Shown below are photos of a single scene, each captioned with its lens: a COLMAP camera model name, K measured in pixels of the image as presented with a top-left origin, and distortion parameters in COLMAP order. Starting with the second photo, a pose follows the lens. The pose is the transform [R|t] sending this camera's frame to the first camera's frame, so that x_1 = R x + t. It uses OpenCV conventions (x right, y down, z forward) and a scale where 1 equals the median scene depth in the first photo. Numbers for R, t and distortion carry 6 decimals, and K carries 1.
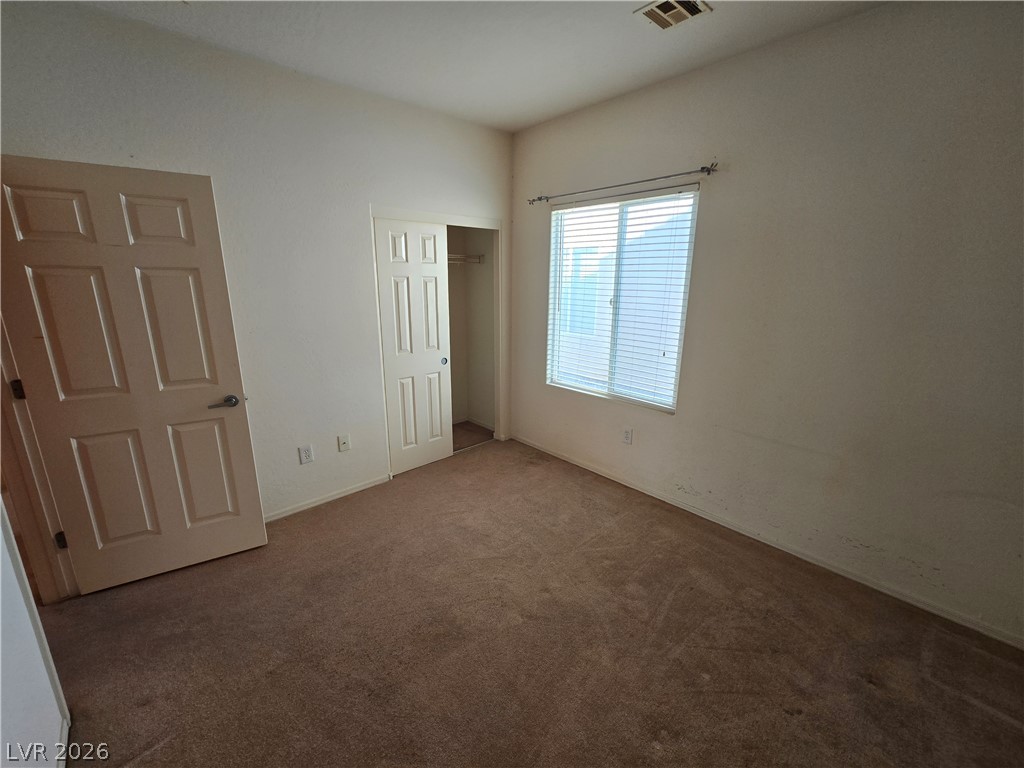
lens RADIAL K [[420.8, 0, 511.3], [0, 420.8, 381.0], [0, 0, 1]] dist [0.001413, 0.000859]
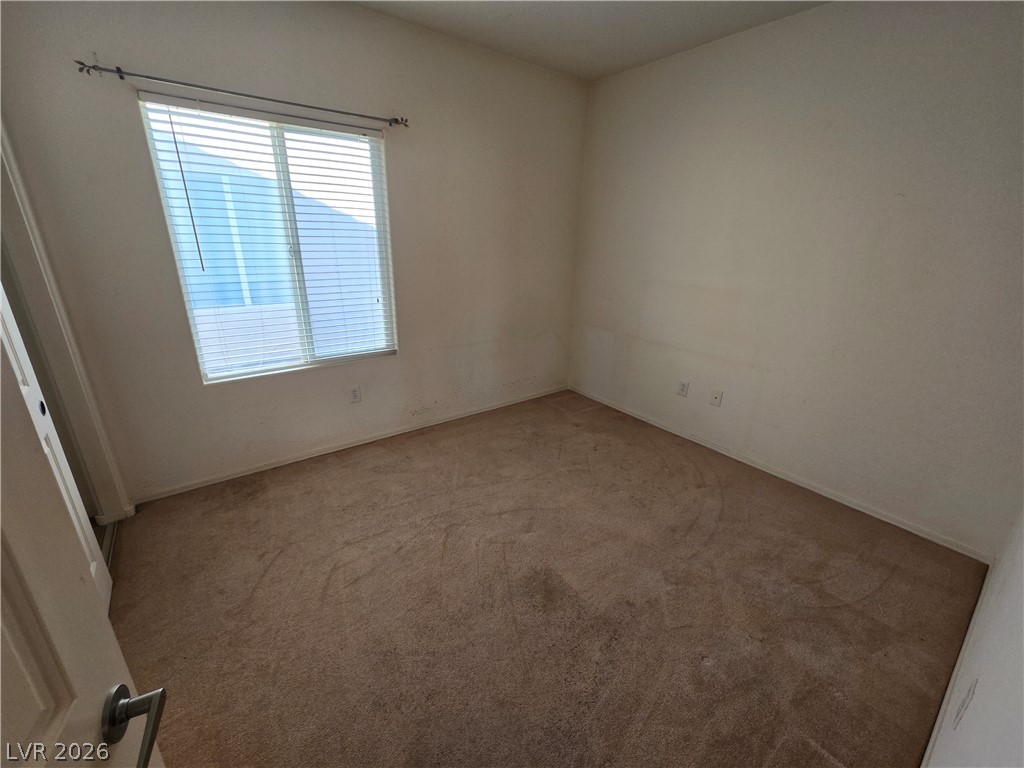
lens RADIAL K [[420.8, 0, 511.5], [0, 420.8, 380.6], [0, 0, 1]] dist [0.001413, 0.000859]
pose [[0.098994, -0.331181, 0.938360, -0.572987], [0.220799, 0.926795, 0.303806, -0.109949], [-0.970282, 0.177114, 0.164872, 0.494155]]
